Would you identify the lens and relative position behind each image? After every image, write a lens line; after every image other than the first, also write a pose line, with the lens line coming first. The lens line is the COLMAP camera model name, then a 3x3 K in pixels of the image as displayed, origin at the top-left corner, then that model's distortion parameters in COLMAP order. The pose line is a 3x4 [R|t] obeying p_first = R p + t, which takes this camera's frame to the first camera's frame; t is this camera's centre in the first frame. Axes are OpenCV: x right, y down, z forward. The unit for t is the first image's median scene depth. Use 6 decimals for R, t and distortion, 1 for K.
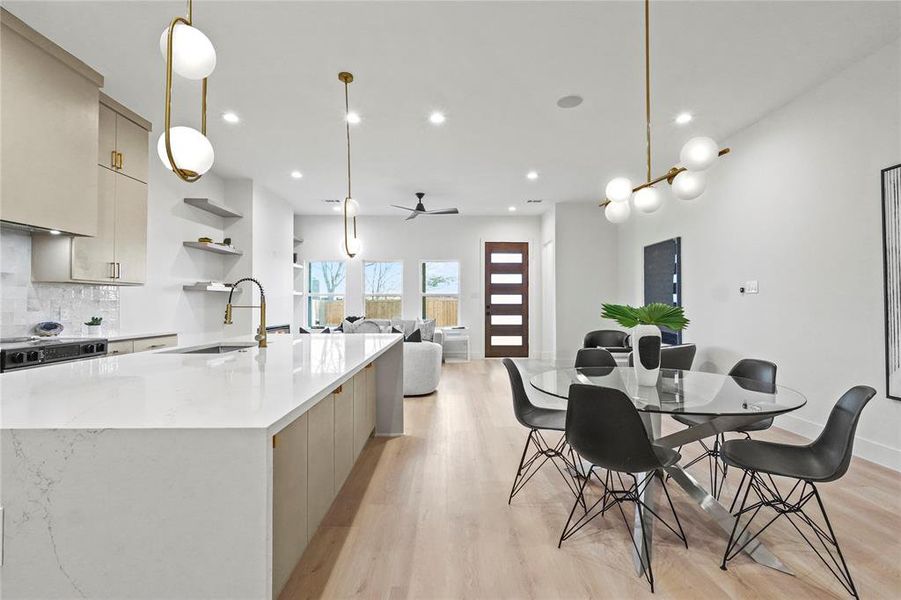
lens RADIAL K [[415.1, 0, 450.8], [0, 415.1, 298.2], [0, 0, 1]] dist [-0.002596, -0.000799]
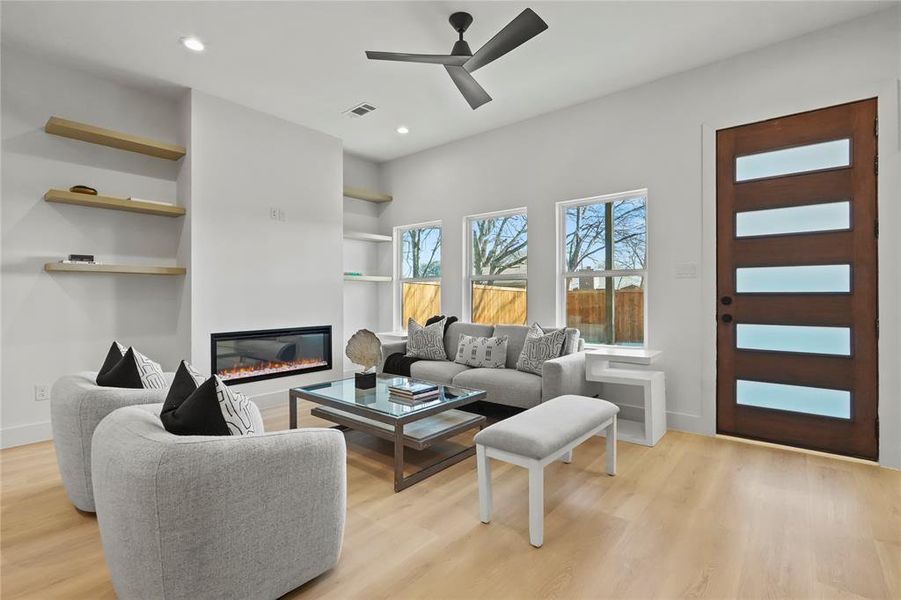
lens RADIAL K [[416.6, 0, 454.2], [0, 416.6, 294.6], [0, 0, 1]] dist [-0.000673, 0.000033]
pose [[0.763004, -0.003131, -0.646386, 0.147550], [0.009251, 0.999939, 0.006075, 0.011085], [0.646327, -0.010615, 0.762987, 0.557340]]
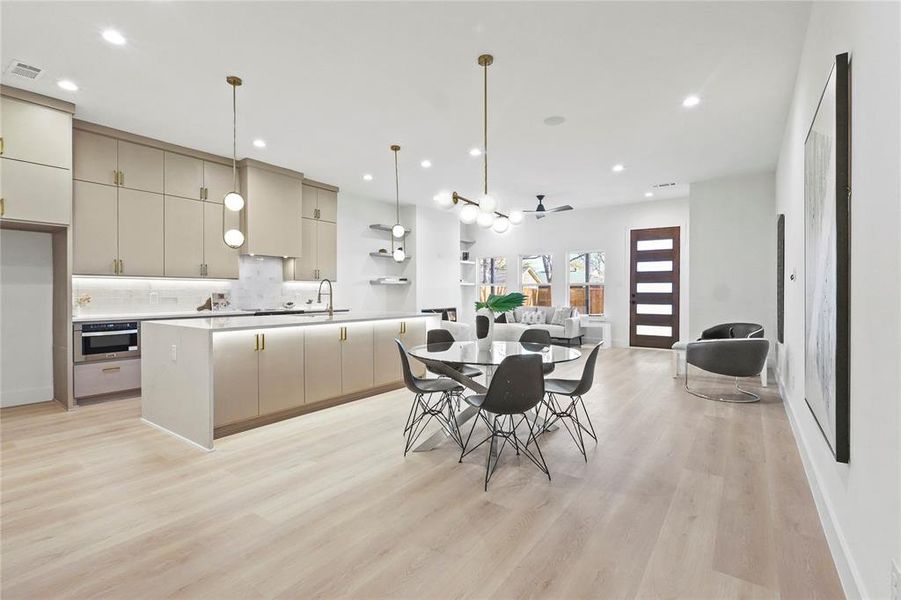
lens RADIAL K [[415.1, 0, 450.8], [0, 415.1, 298.2], [0, 0, 1]] dist [-0.002596, -0.000799]
pose [[0.803404, 0.009564, -0.595358, 0.333015], [0.007136, 0.999644, 0.025690, -0.001241], [0.595392, -0.024888, 0.803050, -0.055783]]
